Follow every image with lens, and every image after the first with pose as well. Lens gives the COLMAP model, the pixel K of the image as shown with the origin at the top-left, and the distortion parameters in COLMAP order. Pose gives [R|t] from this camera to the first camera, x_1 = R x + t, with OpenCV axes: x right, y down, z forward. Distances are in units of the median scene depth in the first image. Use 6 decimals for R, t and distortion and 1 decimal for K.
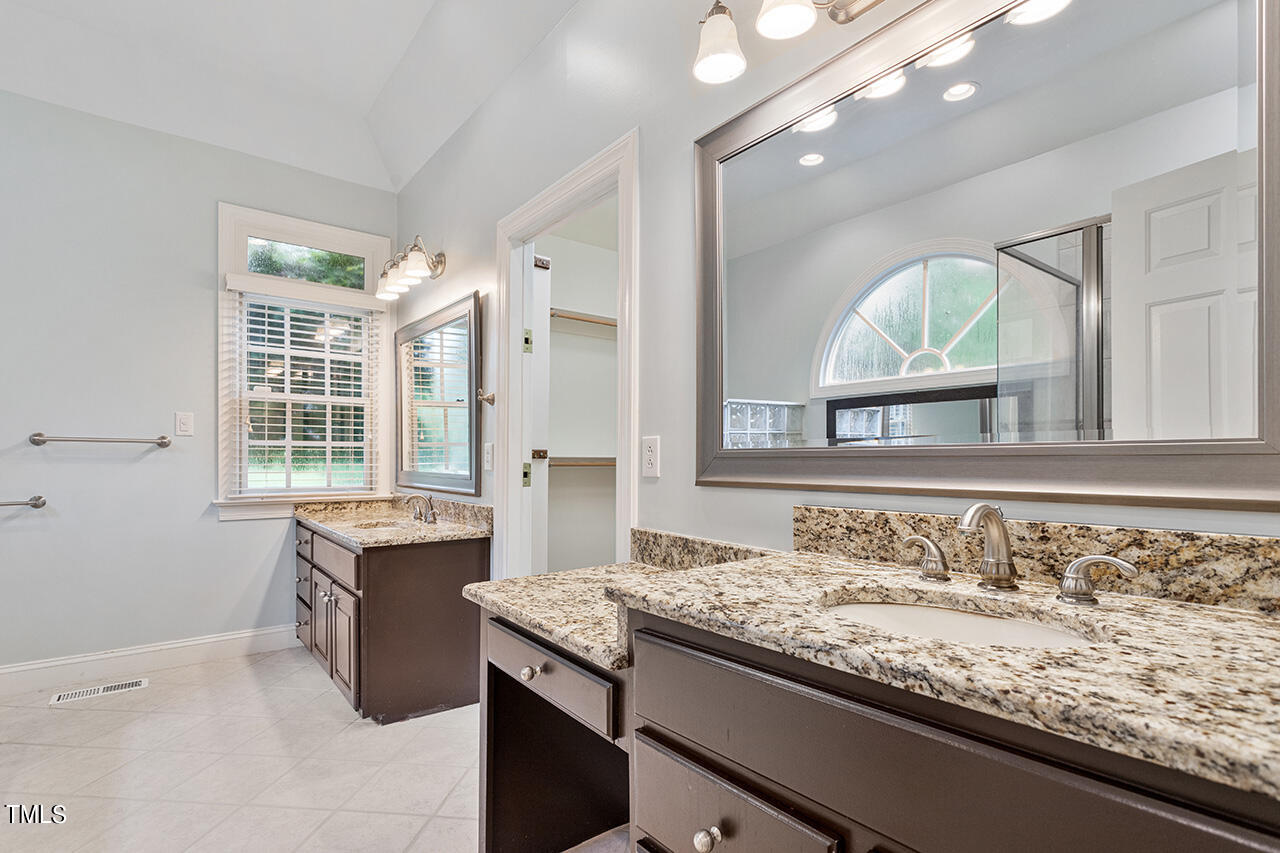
lens RADIAL K [[617.0, 0, 626.5], [0, 617.0, 455.2], [0, 0, 1]] dist [-0.000434, 0.000372]
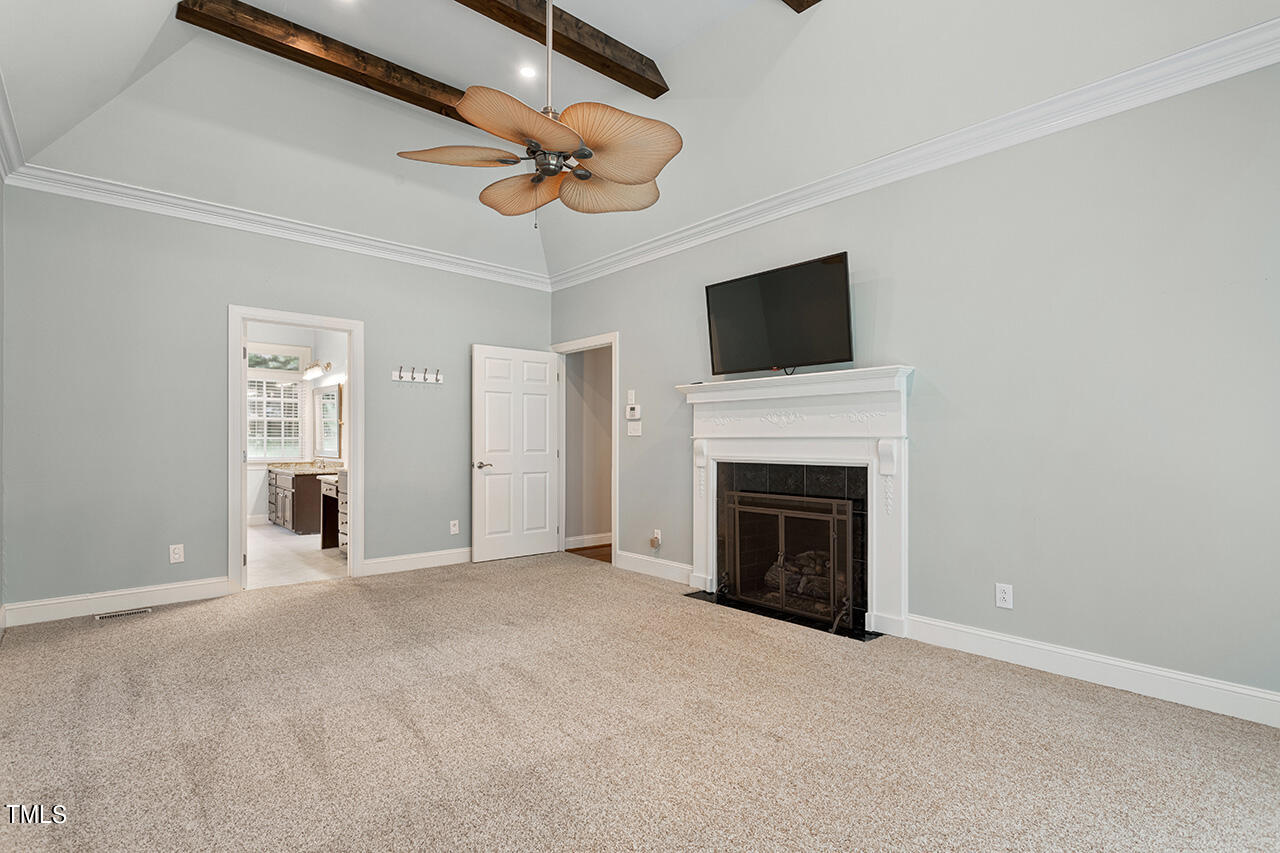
lens RADIAL K [[617.0, 0, 640.6], [0, 617.0, 433.0], [0, 0, 1]] dist [-0.000434, 0.000372]
pose [[0.997257, -0.004227, 0.073899, 0.682323], [0.004883, 0.999950, -0.008695, -0.011936], [-0.073859, 0.009032, 0.997228, -1.402309]]
